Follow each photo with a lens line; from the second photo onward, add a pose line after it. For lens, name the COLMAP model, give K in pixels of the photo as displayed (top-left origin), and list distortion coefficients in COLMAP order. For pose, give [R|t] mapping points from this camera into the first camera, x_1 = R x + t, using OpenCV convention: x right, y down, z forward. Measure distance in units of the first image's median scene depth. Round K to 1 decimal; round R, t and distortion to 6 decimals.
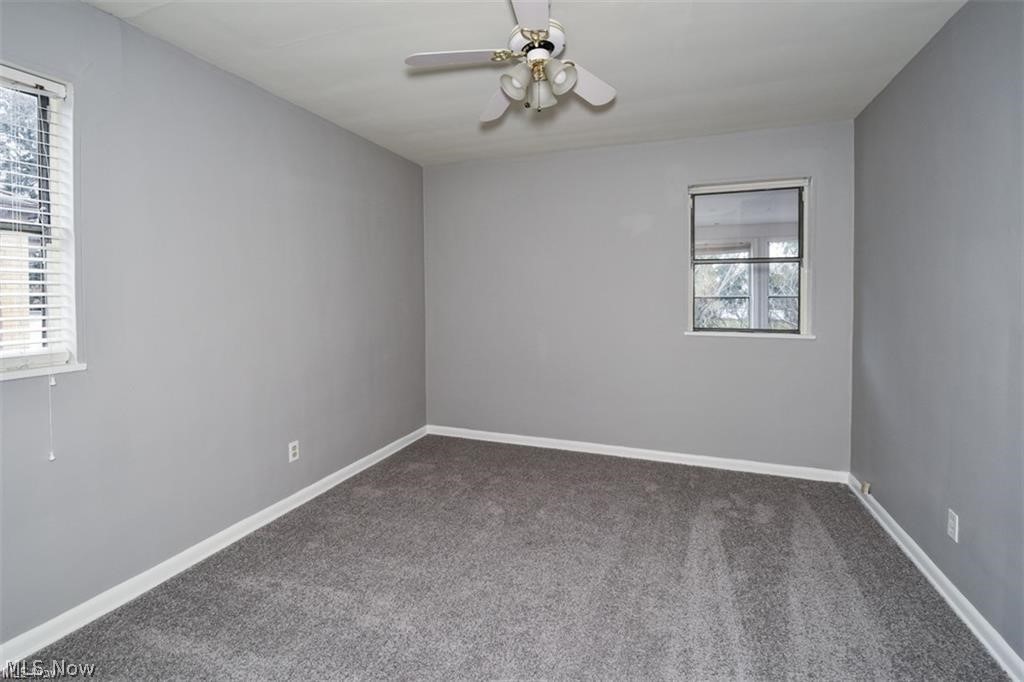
lens RADIAL K [[456.2, 0, 513.5], [0, 456.2, 306.1], [0, 0, 1]] dist [0.001309, -0.009121]
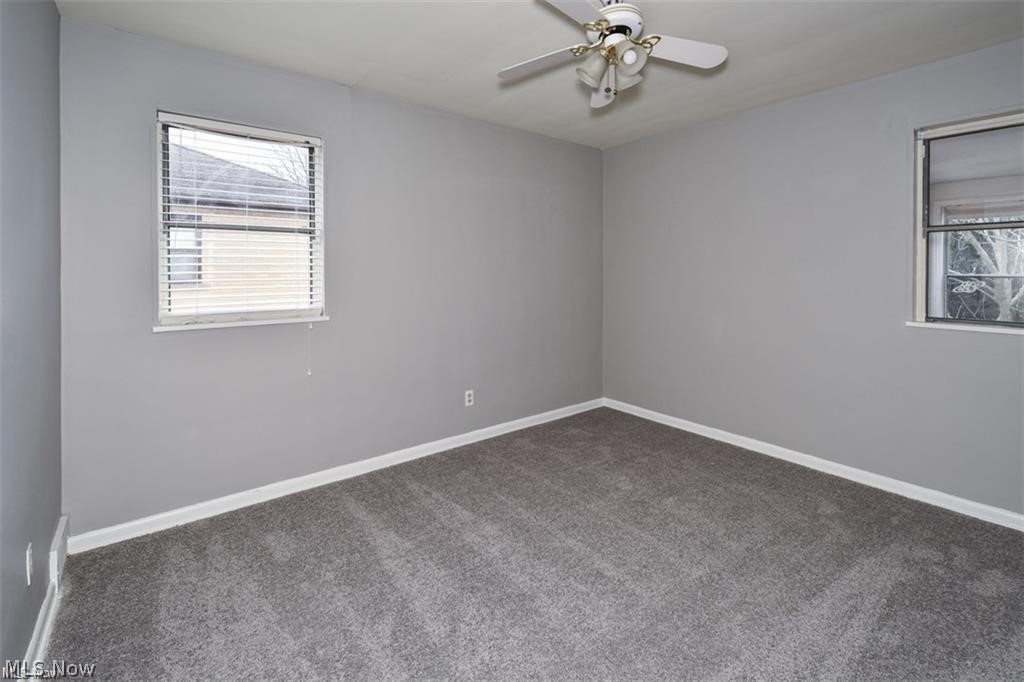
lens RADIAL K [[460.1, 0, 514.3], [0, 460.1, 282.4], [0, 0, 1]] dist [0.002682, -0.004985]
pose [[0.846748, 0.015014, -0.531782, 0.311832], [-0.015634, 0.999872, 0.003336, -0.003018], [0.531764, 0.005490, 0.846875, 0.002437]]
